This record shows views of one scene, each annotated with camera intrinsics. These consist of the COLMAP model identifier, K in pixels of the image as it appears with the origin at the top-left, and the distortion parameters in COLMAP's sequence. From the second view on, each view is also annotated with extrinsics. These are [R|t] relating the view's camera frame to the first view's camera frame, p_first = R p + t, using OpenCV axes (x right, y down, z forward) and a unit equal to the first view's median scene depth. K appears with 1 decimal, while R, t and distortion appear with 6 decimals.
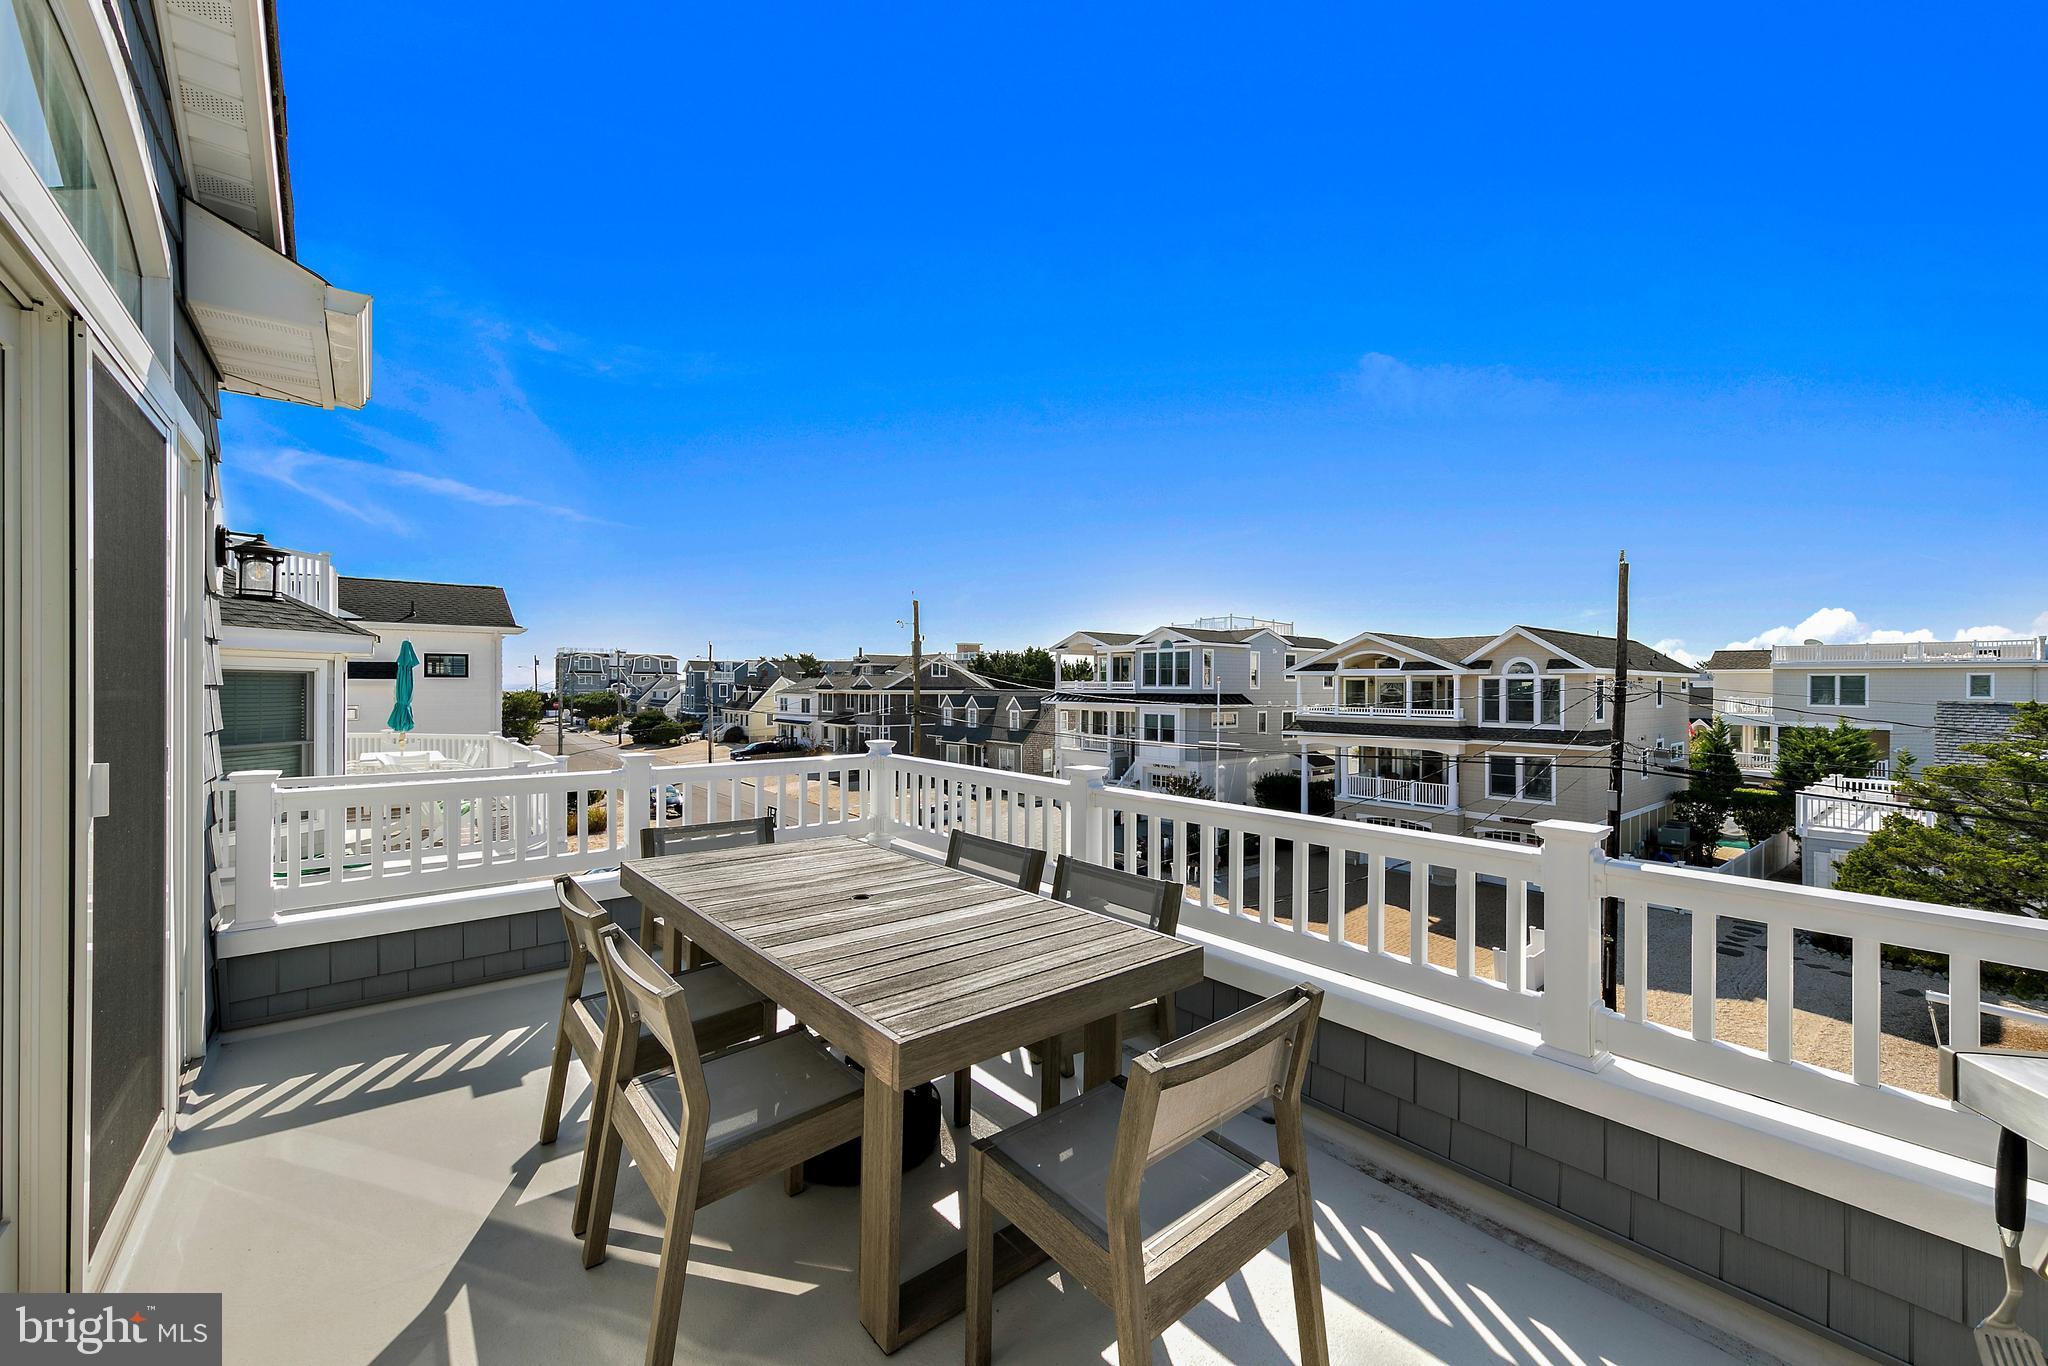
lens RADIAL K [[801.5, 0, 1031.2], [0, 801.5, 680.4], [0, 0, 1]] dist [0.003050, 0.000215]
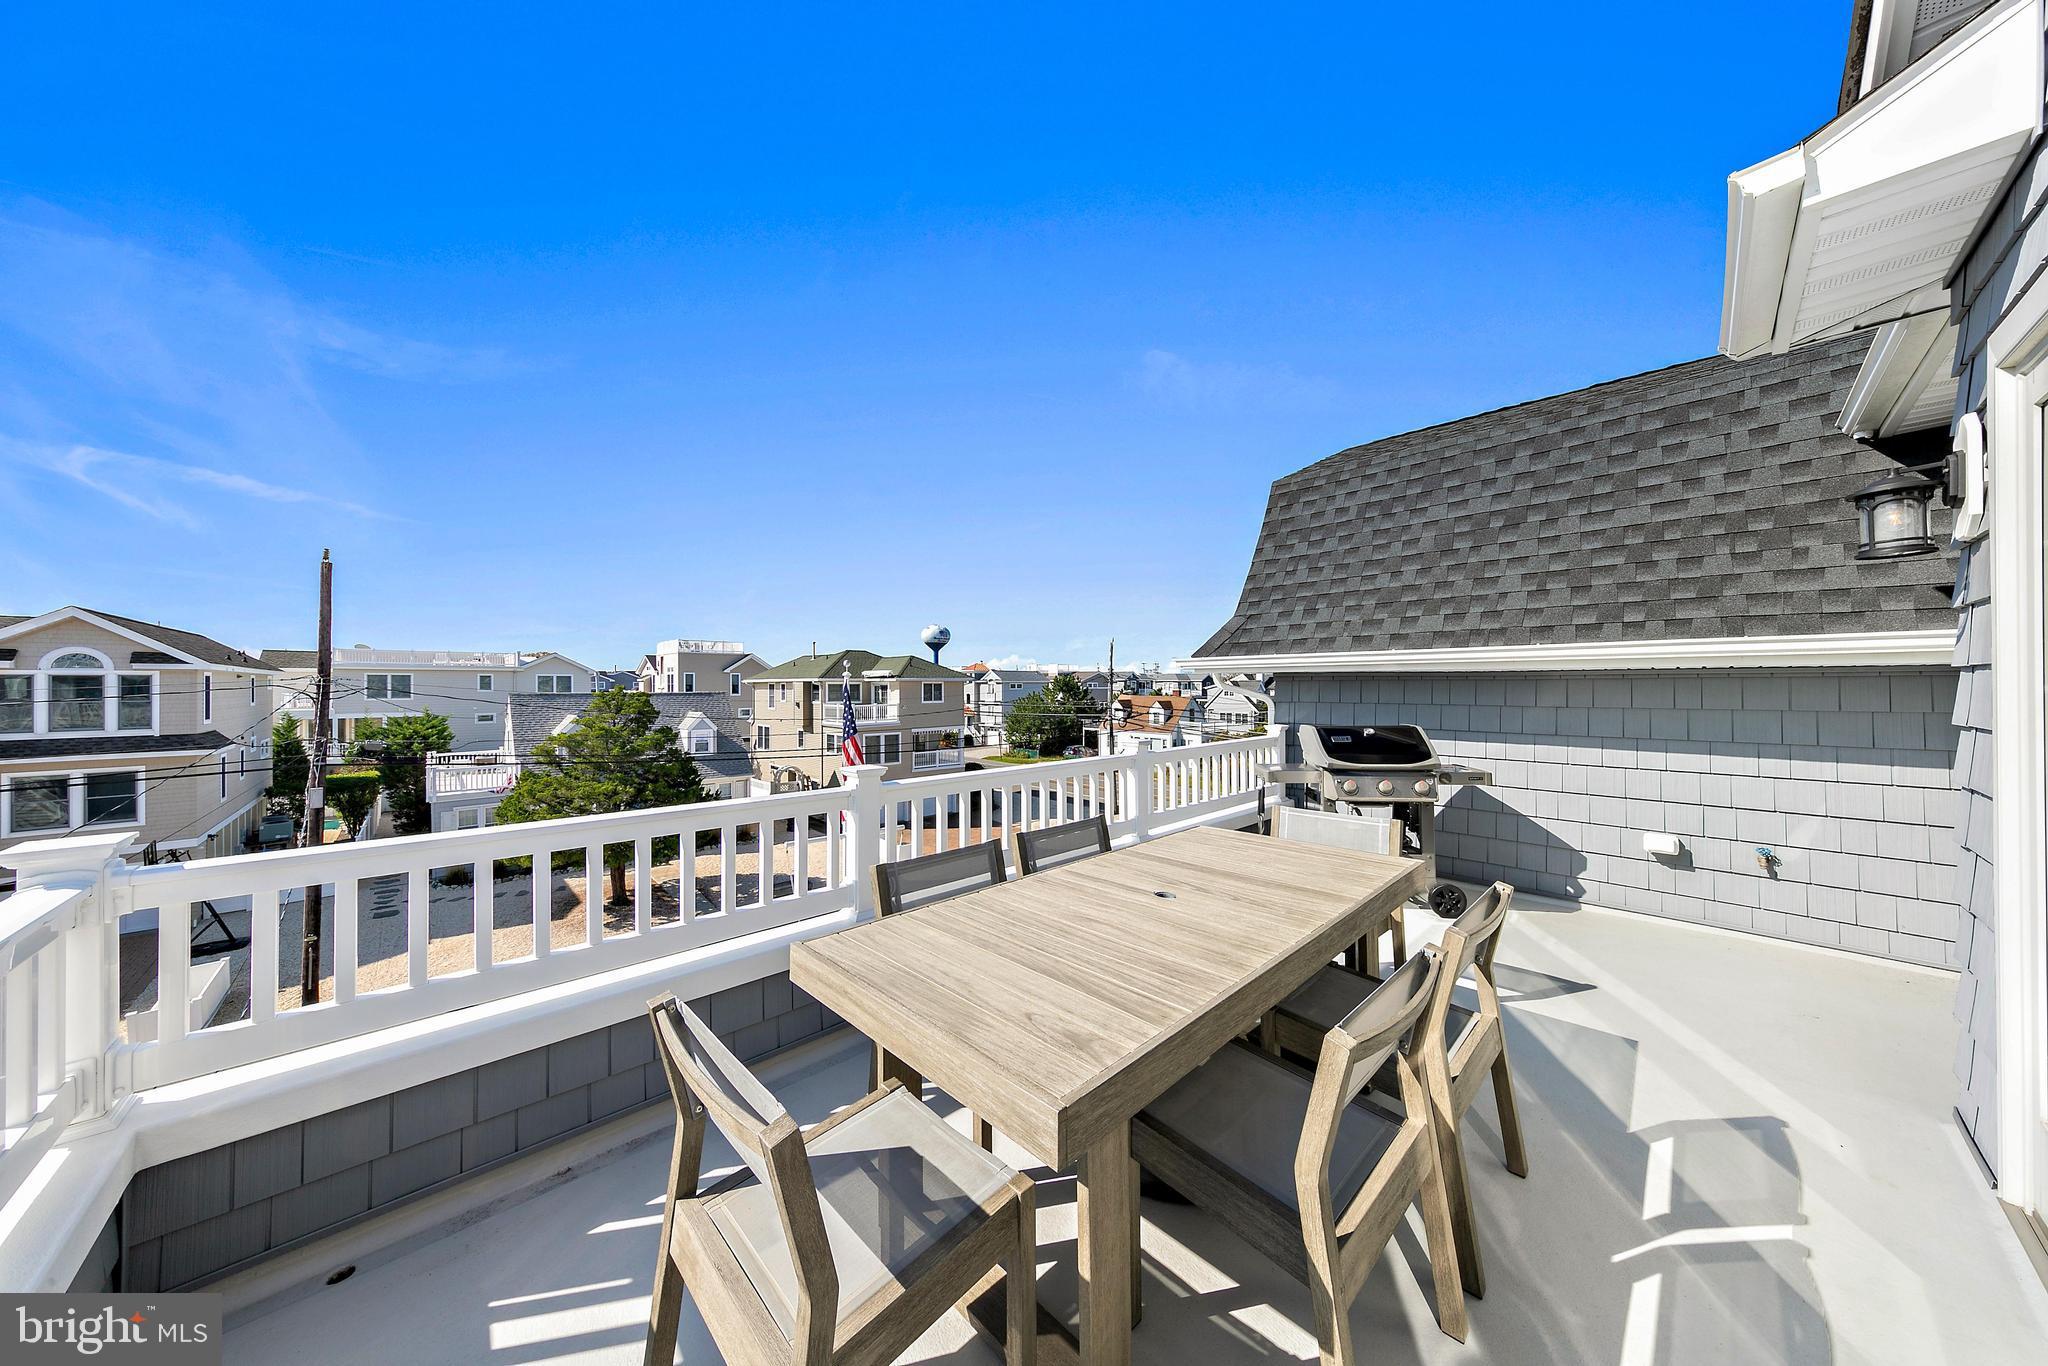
lens RADIAL K [[647.1, 0, 1026.8], [0, 647.1, 683.3], [0, 0, 1]] dist [0.001675, 0.000060]
pose [[-0.073804, -0.002697, 0.997269, -0.435725], [-0.003894, 0.999989, 0.002416, 0.005138], [-0.997265, -0.003705, -0.073814, 0.544973]]
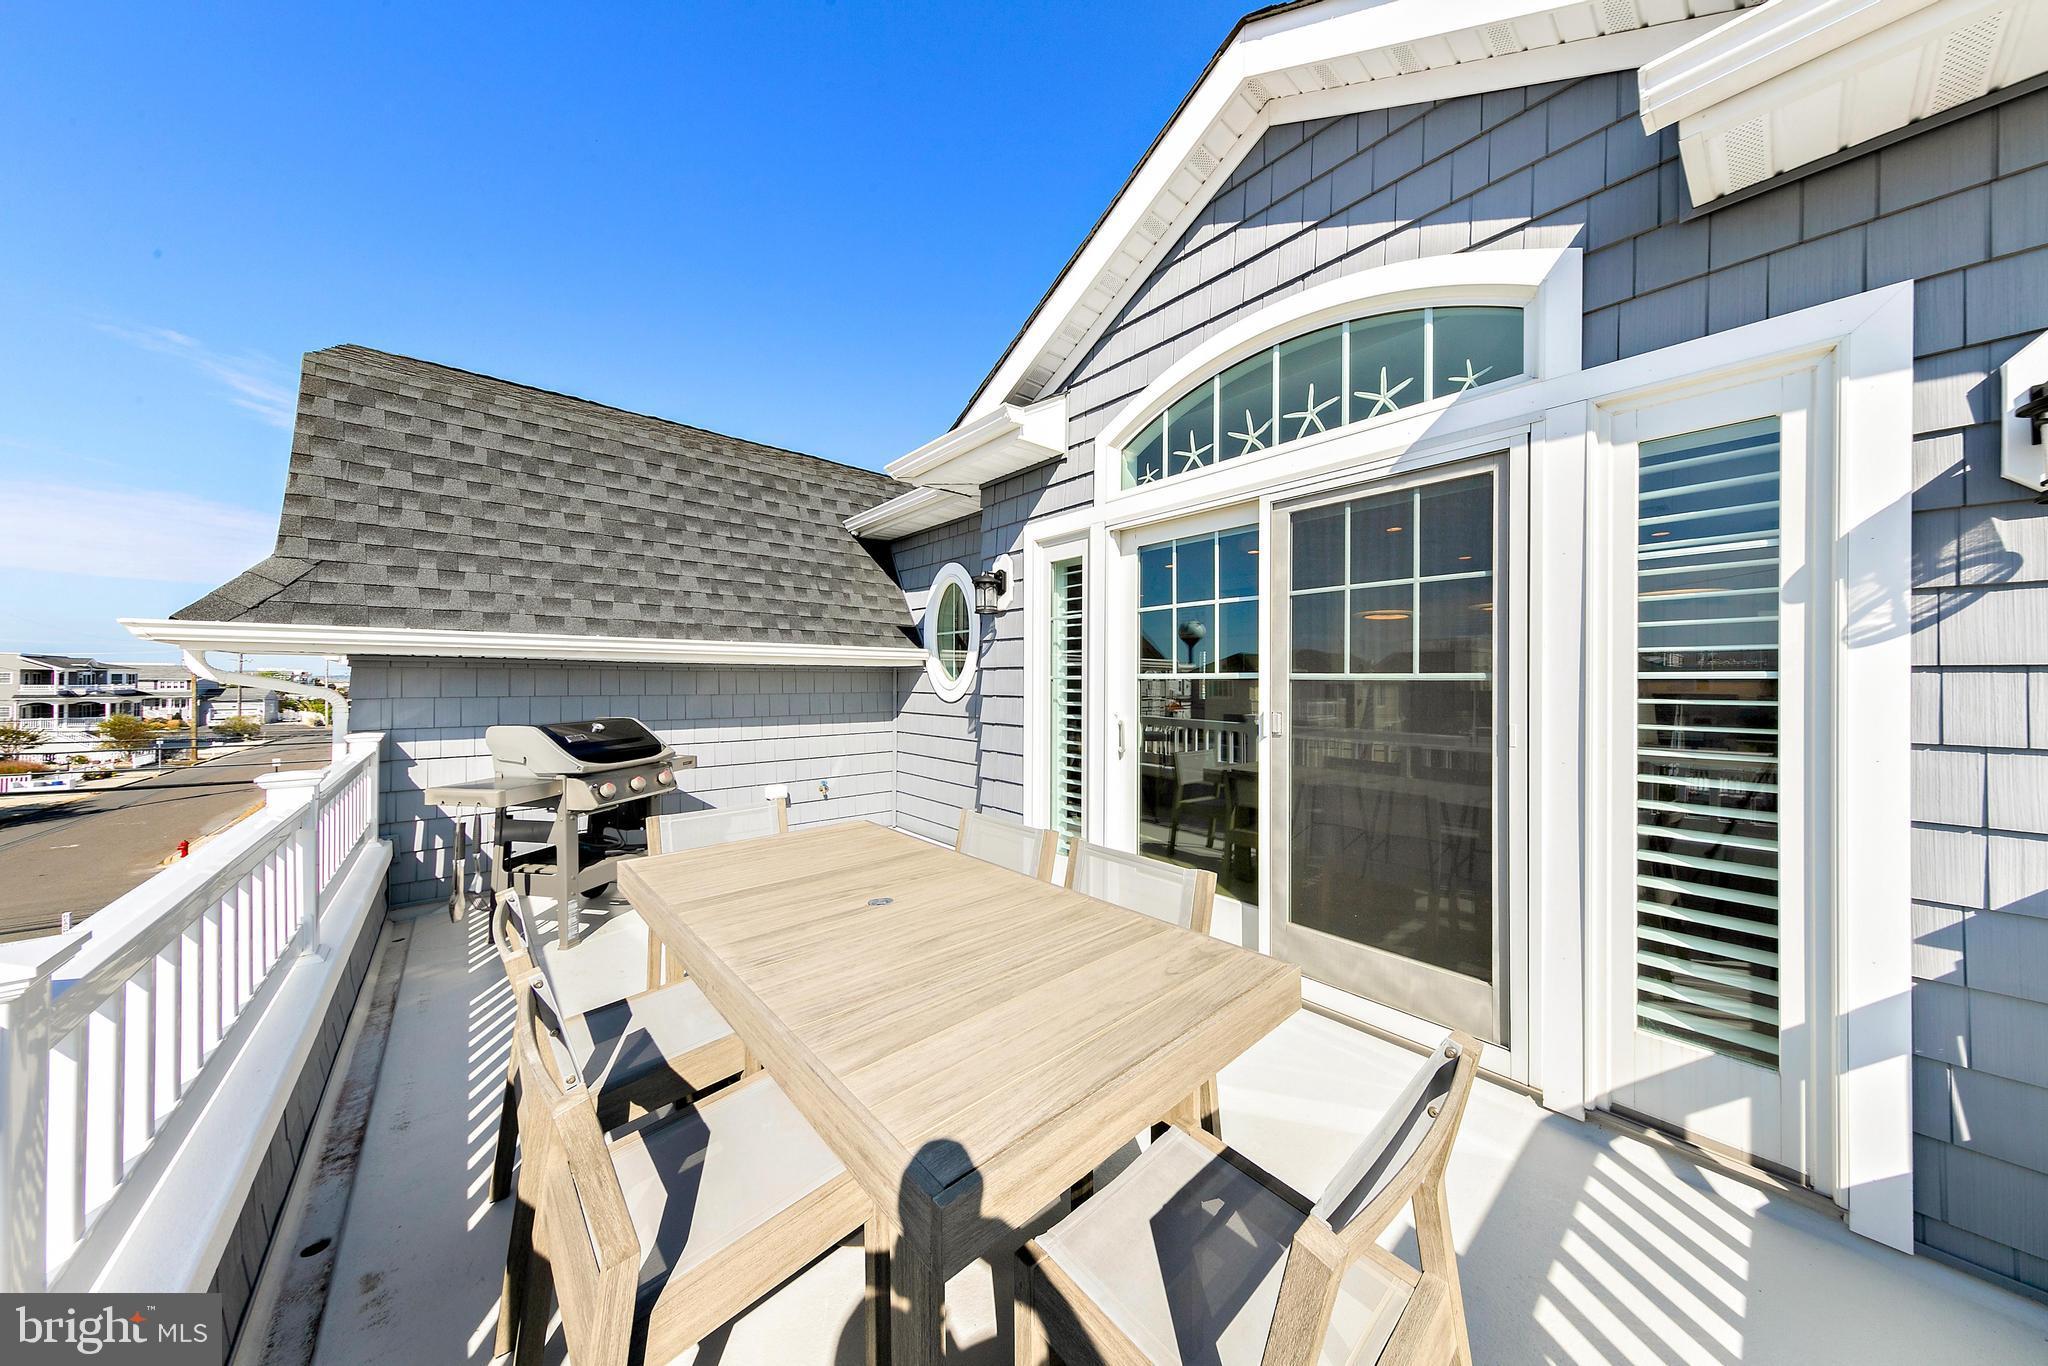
lens RADIAL K [[647.1, 0, 1032.9], [0, 647.1, 684.1], [0, 0, 1]] dist [0.001675, 0.000060]
pose [[-0.998690, -0.010235, -0.050143, -0.099375], [-0.010308, 0.999946, 0.001197, 0.013090], [0.050128, 0.001712, -0.998741, 0.805313]]
